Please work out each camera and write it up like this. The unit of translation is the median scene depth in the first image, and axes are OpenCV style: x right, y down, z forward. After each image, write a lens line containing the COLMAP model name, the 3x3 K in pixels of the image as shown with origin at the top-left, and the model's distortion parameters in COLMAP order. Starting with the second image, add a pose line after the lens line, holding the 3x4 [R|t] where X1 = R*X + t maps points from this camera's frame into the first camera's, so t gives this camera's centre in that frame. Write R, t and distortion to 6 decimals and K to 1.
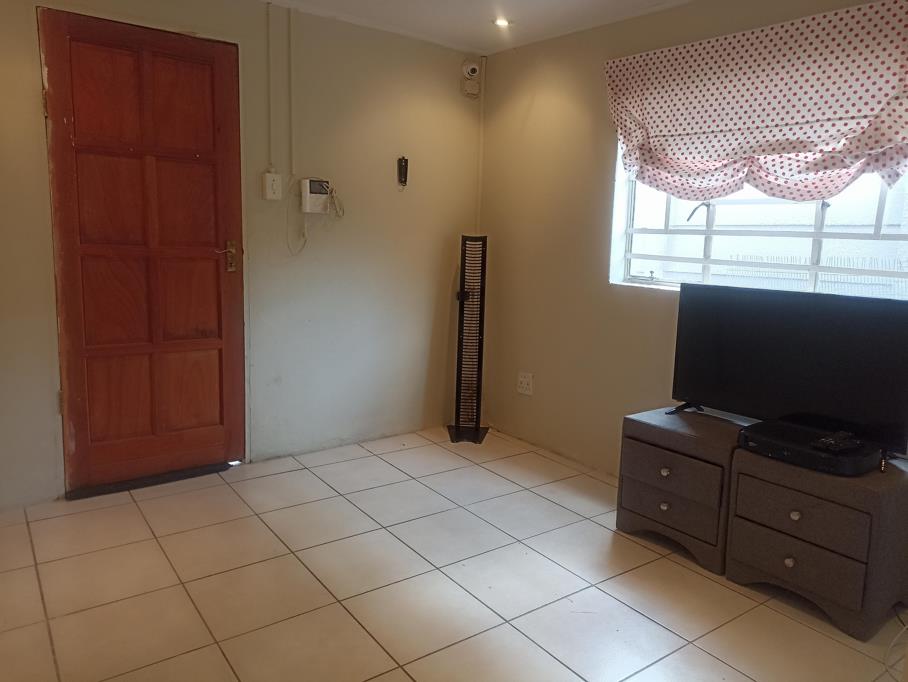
lens RADIAL K [[670.1, 0, 455.0], [0, 670.1, 339.0], [0, 0, 1]] dist [0.040103, -0.010954]
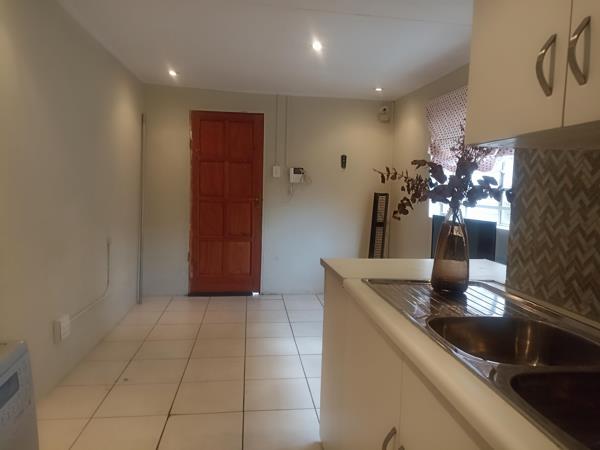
lens RADIAL K [[442.8, 0, 299.3], [0, 442.8, 225.2], [0, 0, 1]] dist [0.040103, -0.010954]
pose [[0.870483, 0.031699, -0.491177, 0.537450], [-0.076935, 0.994421, -0.072171, 0.055320], [0.486149, 0.100613, 0.868065, -0.239547]]
